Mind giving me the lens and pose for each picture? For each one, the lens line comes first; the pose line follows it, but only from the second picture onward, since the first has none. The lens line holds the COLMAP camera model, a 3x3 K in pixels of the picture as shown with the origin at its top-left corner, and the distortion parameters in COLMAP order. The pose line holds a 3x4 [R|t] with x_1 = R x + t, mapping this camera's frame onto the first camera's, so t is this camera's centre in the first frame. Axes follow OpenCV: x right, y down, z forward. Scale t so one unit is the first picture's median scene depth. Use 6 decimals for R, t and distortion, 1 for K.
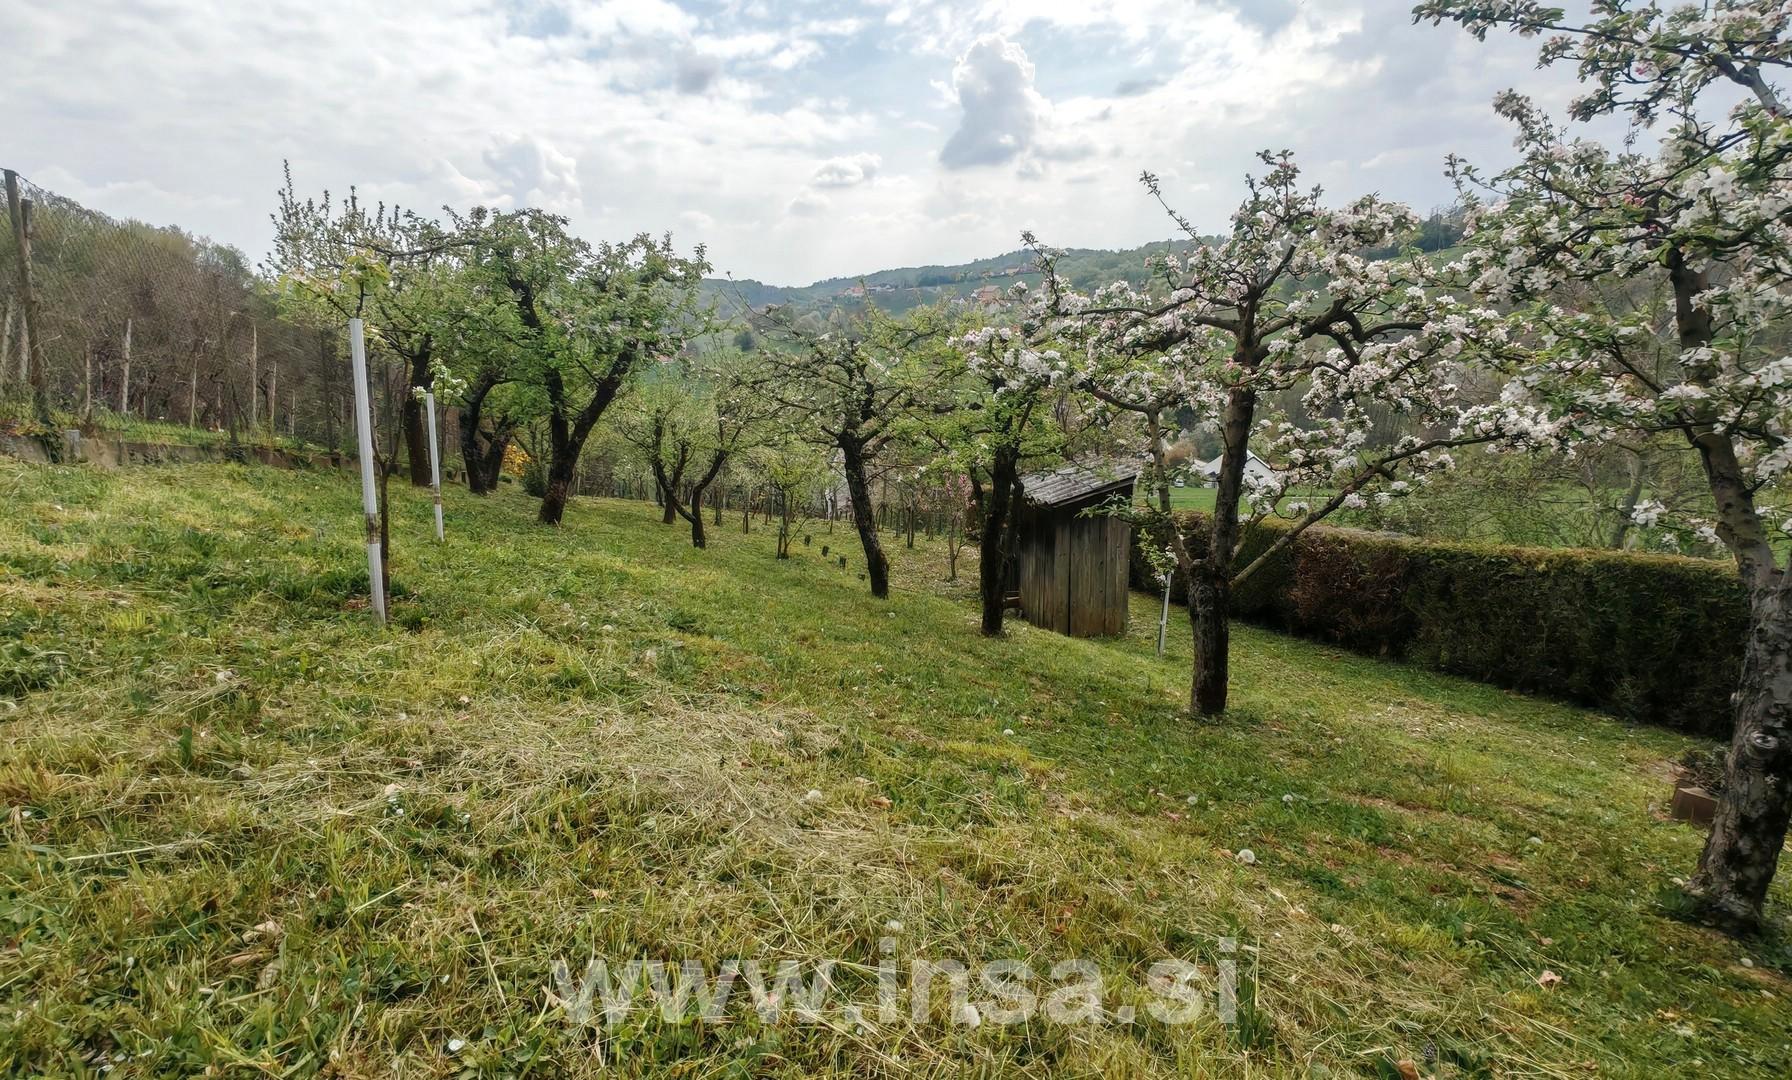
lens RADIAL K [[819.0, 0, 896.0], [0, 819.0, 540.0], [0, 0, 1]] dist [-0.001418, -0.000064]
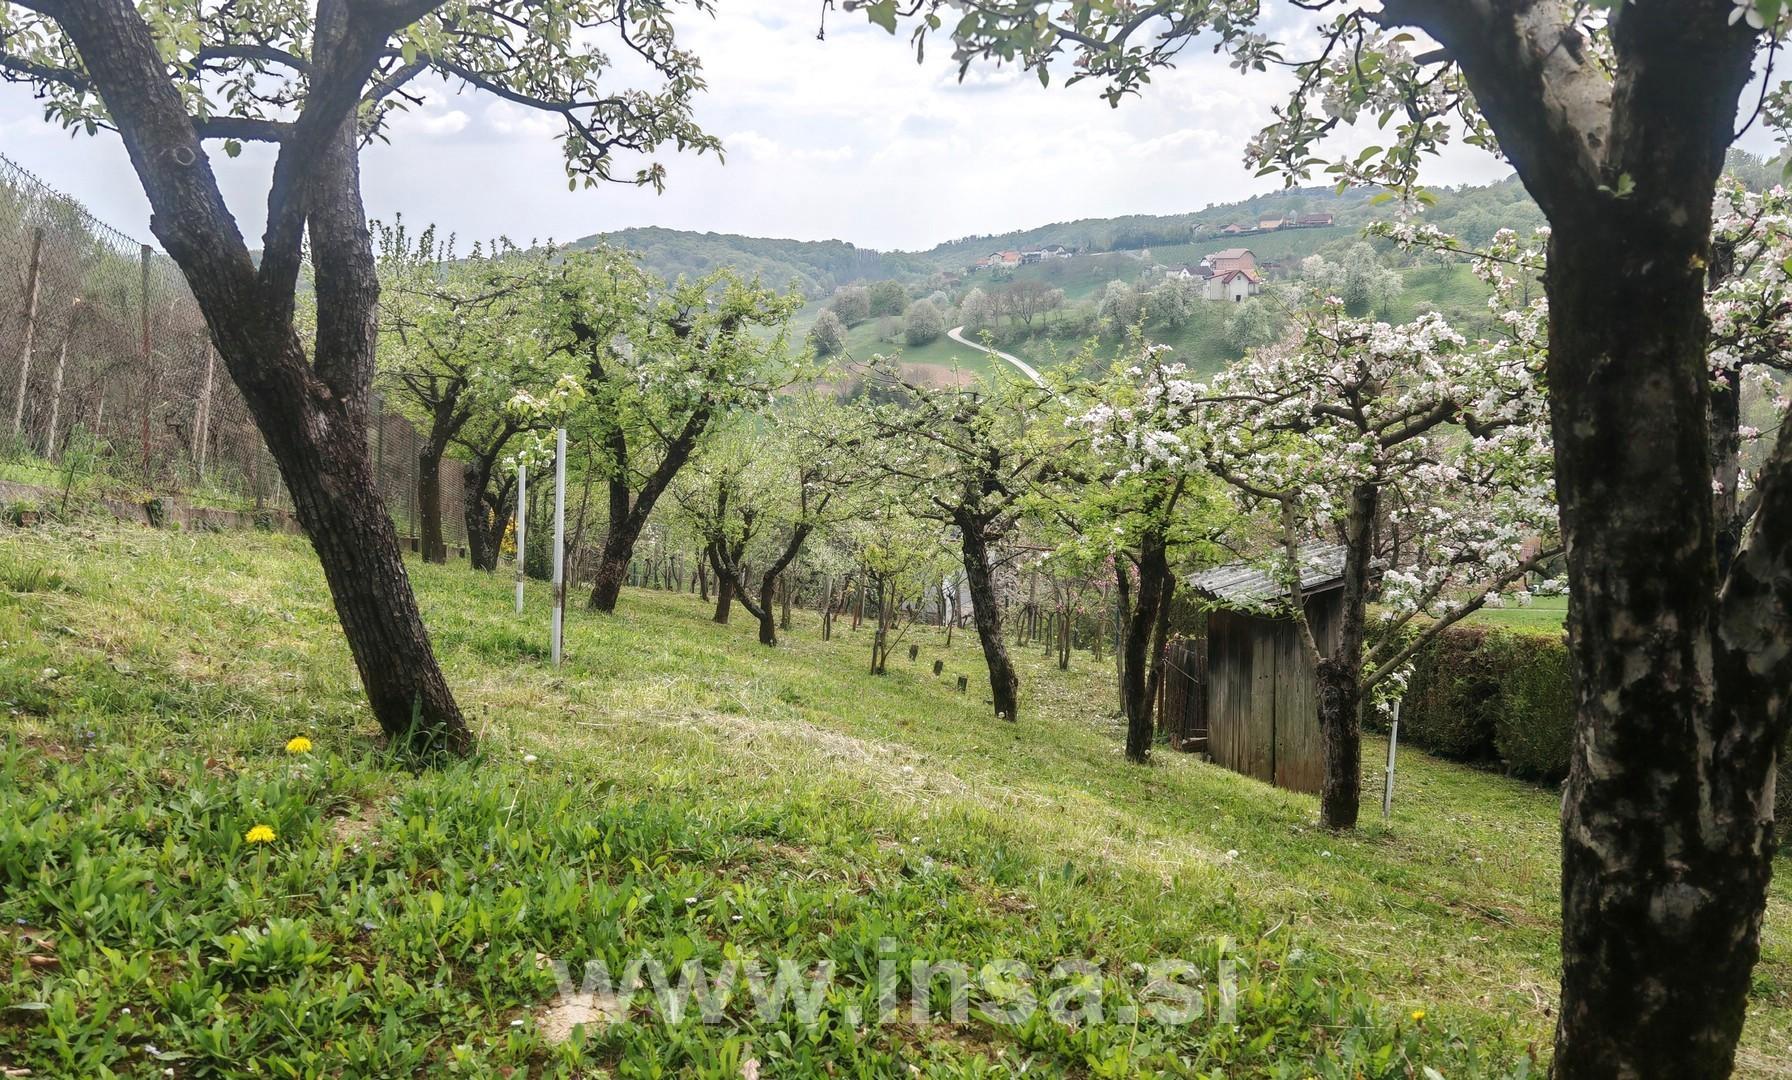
lens RADIAL K [[1393.0, 0, 896.0], [0, 1393.0, 540.0], [0, 0, 1]] dist [-0.003497, -0.001242]
pose [[0.992152, 0.019858, -0.123454, 0.035411], [-0.031391, 0.995247, -0.092190, 0.023835], [0.121037, 0.095341, 0.988059, -0.298981]]
